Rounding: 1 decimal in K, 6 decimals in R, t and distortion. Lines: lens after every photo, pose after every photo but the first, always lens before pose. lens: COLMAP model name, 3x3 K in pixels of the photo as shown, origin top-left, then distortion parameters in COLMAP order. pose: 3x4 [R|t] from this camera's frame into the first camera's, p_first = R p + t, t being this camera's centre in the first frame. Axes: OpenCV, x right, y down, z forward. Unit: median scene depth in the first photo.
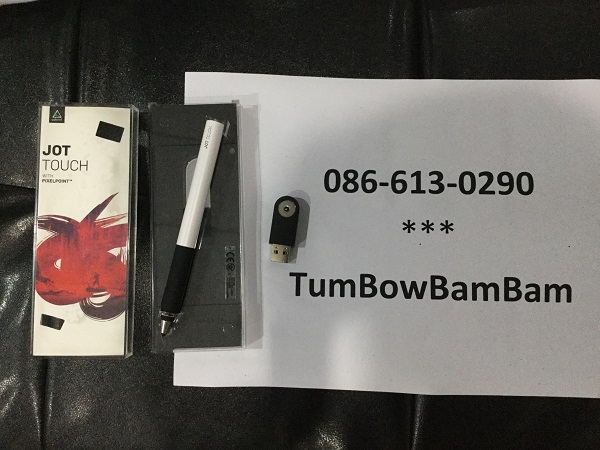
lens RADIAL K [[539.1, 0, 298.5], [0, 539.1, 226.0], [0, 0, 1]] dist [0.029874, -0.012763]
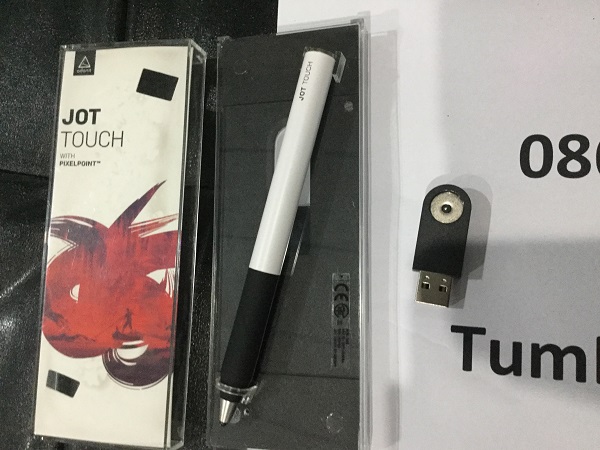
lens RADIAL K [[539.1, 0, 297.3], [0, 539.1, 229.2], [0, 0, 1]] dist [0.029874, -0.012763]
pose [[0.961936, 0.009240, -0.273120, -0.018328], [-0.020823, 0.999001, -0.039541, 0.015243], [0.272482, 0.043723, 0.961167, 0.448777]]
